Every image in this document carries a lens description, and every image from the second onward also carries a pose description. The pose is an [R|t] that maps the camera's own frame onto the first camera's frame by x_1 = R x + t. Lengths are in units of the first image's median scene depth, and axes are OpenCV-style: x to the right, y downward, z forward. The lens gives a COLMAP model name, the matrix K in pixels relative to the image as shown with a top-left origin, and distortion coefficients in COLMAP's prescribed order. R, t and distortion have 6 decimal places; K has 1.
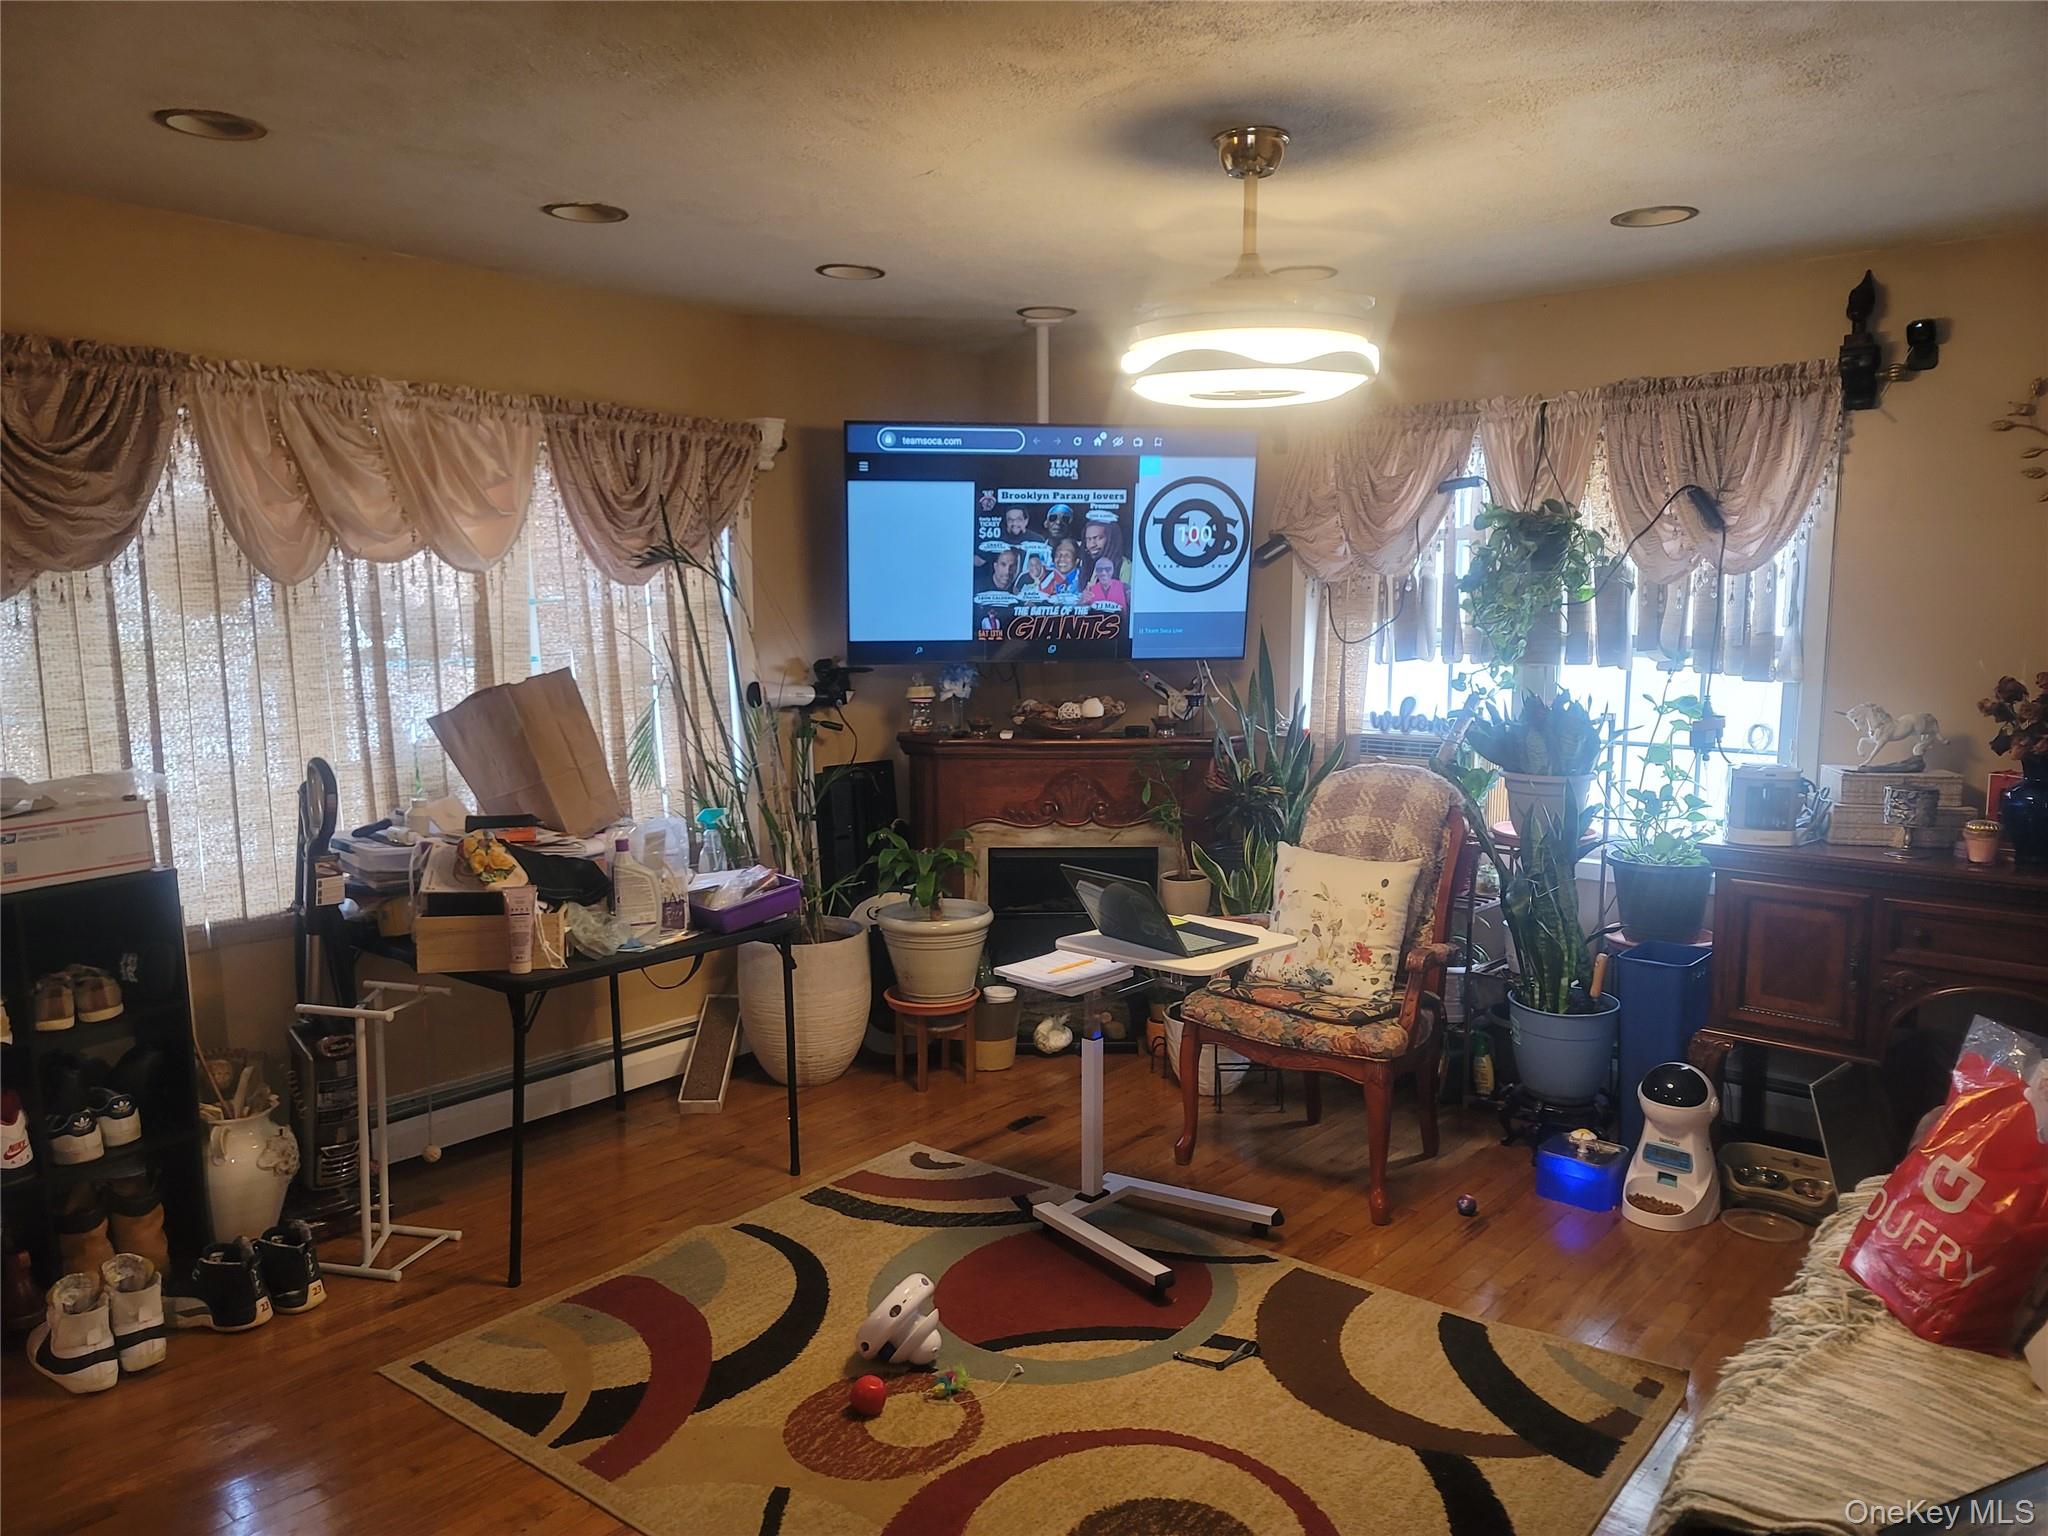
lens RADIAL K [[1485.0, 0, 1008.4], [0, 1485.0, 796.2], [0, 0, 1]] dist [0.080896, -0.069292]
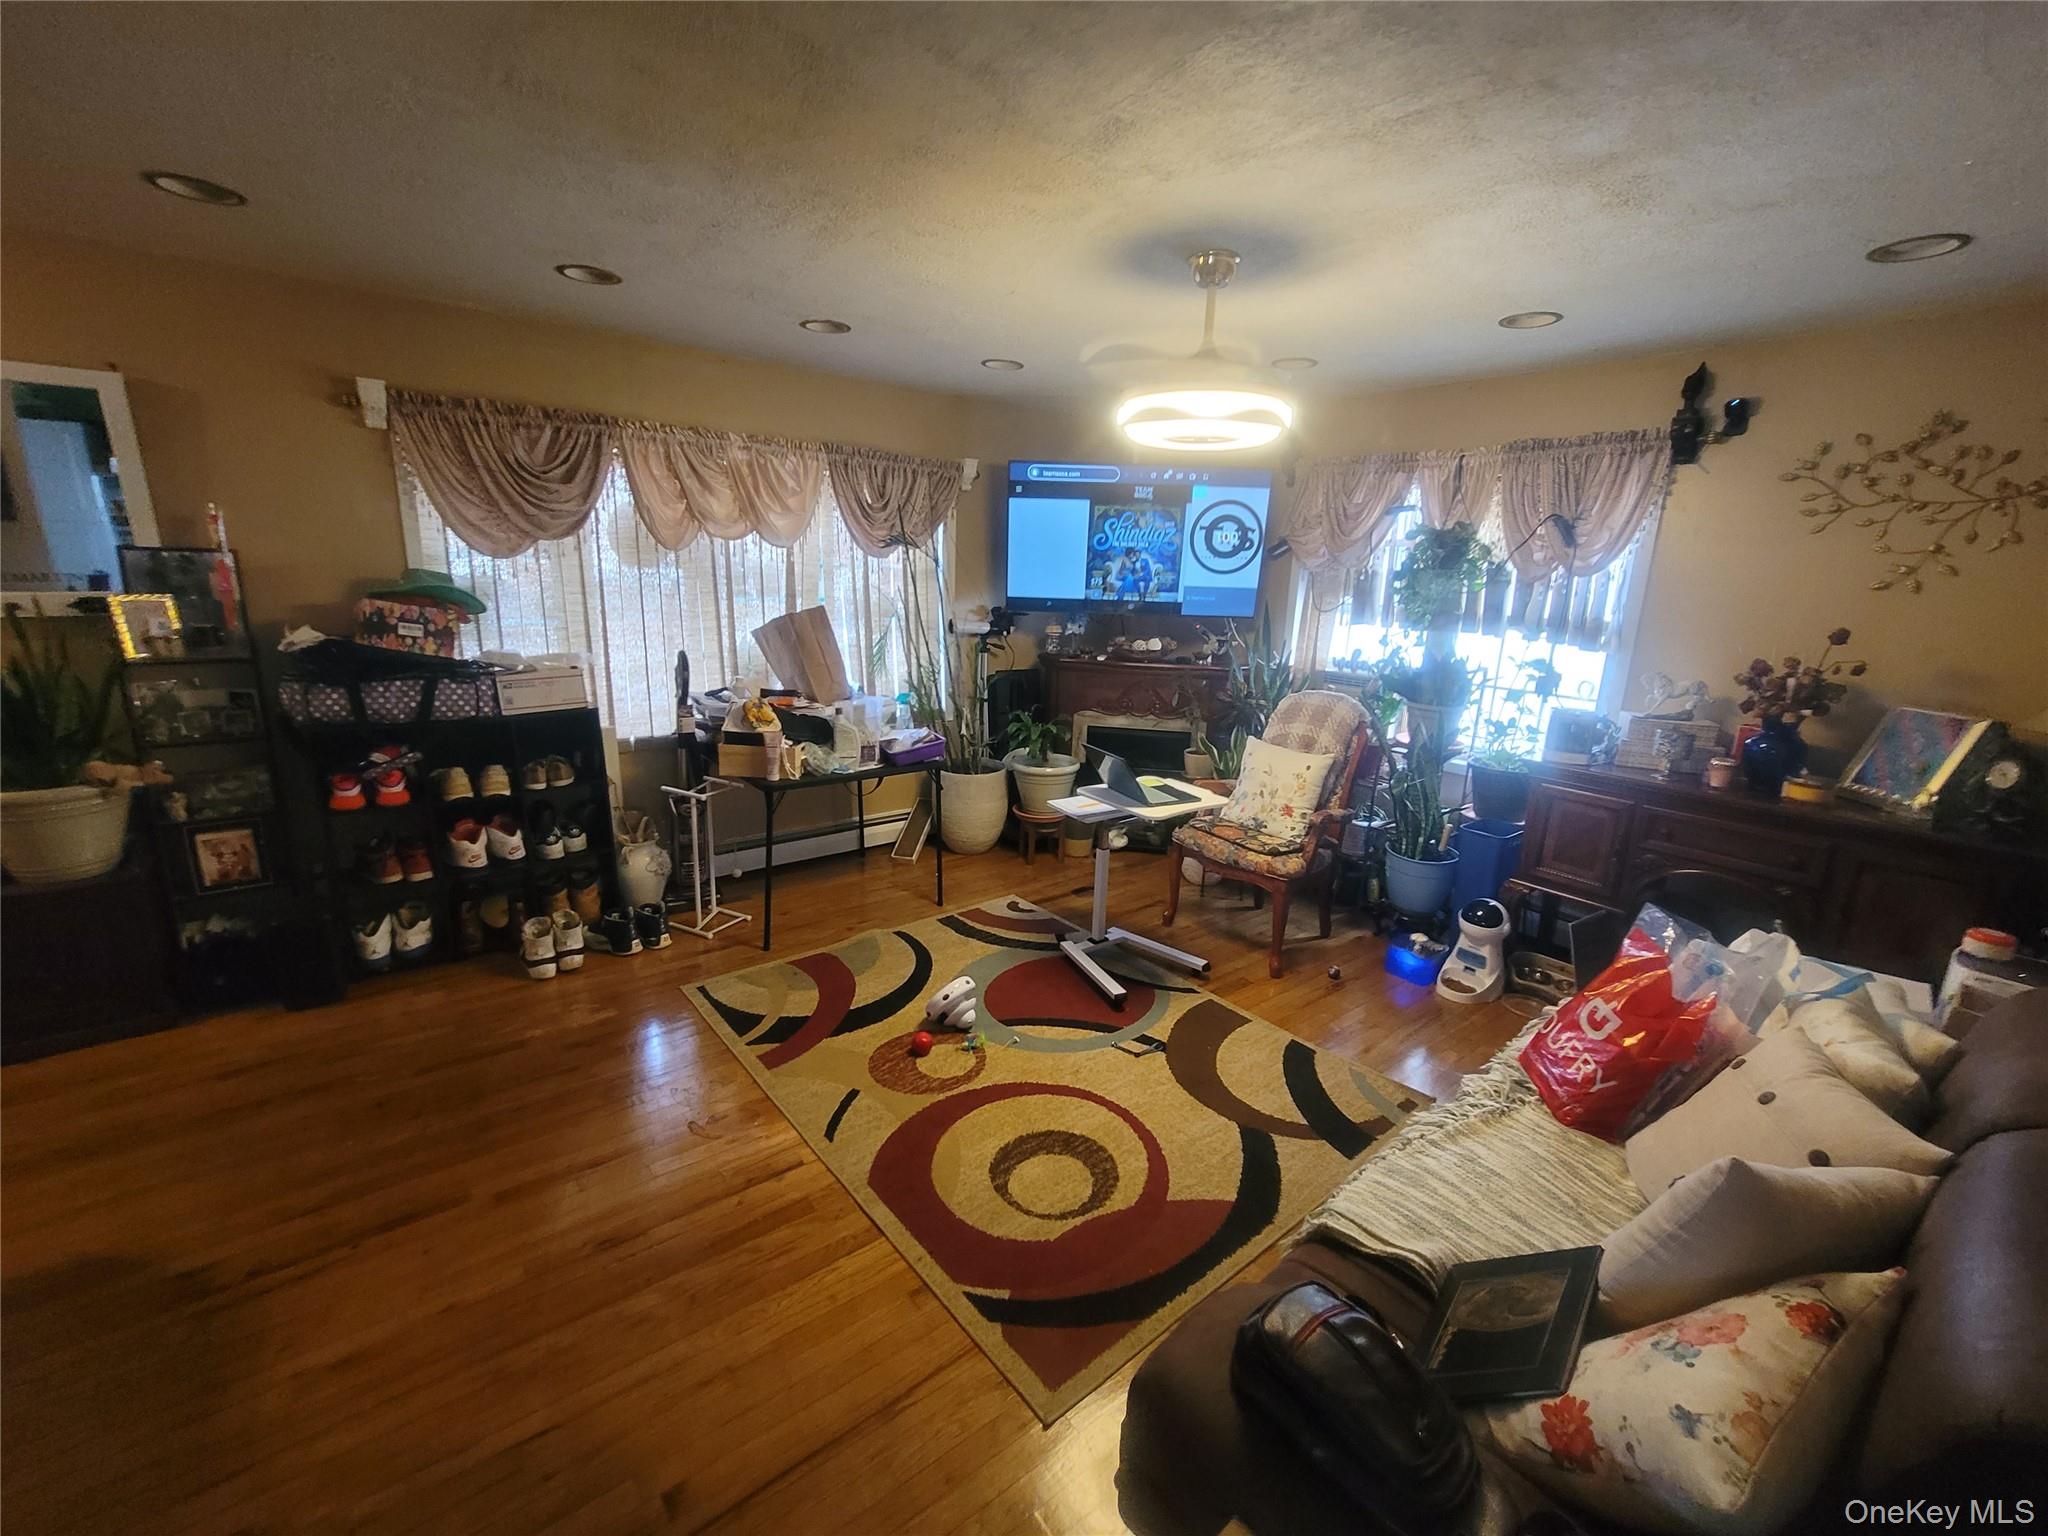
lens RADIAL K [[829.4, 0, 1024.7], [0, 829.4, 773.9], [0, 0, 1]] dist [-0.002258, -0.000590]
pose [[0.979254, 0.082548, -0.185063, 0.128902], [-0.062679, 0.991868, 0.110765, -0.013767], [0.192702, -0.096867, 0.976464, 0.096548]]
